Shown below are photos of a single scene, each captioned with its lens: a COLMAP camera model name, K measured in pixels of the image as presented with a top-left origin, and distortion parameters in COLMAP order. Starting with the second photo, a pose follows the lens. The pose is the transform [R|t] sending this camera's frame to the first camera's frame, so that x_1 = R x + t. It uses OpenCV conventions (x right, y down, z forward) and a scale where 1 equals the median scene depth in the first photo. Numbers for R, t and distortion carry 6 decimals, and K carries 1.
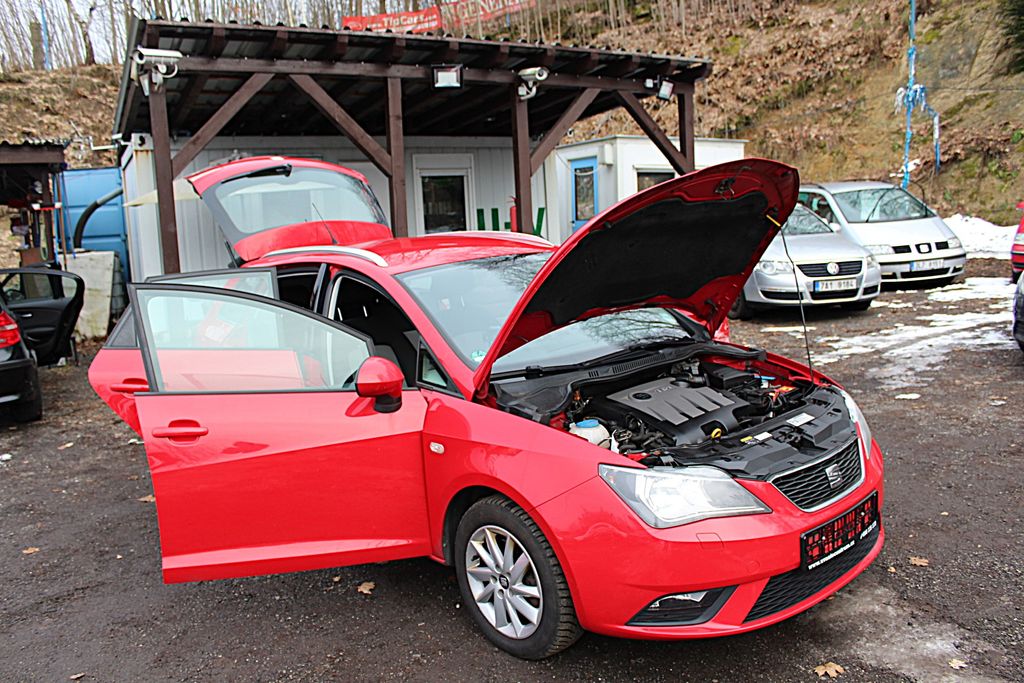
lens RADIAL K [[857.0, 0, 515.8], [0, 857.0, 350.4], [0, 0, 1]] dist [-0.165339, 0.146365]
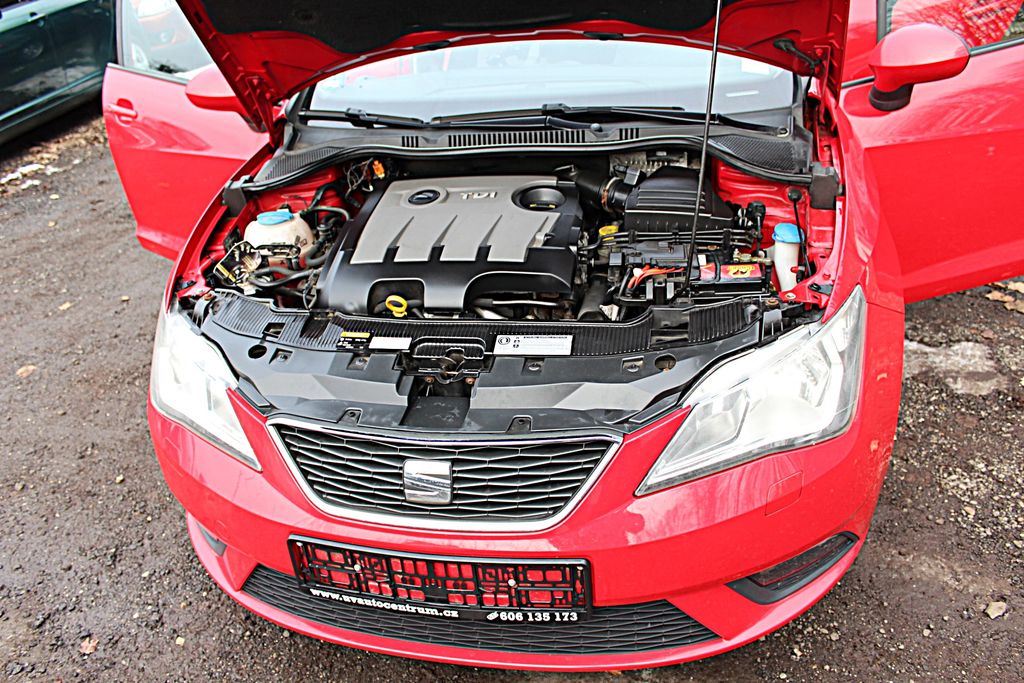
lens RADIAL K [[857.0, 0, 506.1], [0, 857.0, 356.4], [0, 0, 1]] dist [-0.165339, 0.146365]
pose [[0.596077, 0.408296, -0.691366, 0.270533], [-0.085304, 0.888386, 0.451102, -0.051027], [0.798383, -0.209915, 0.564376, 0.295588]]
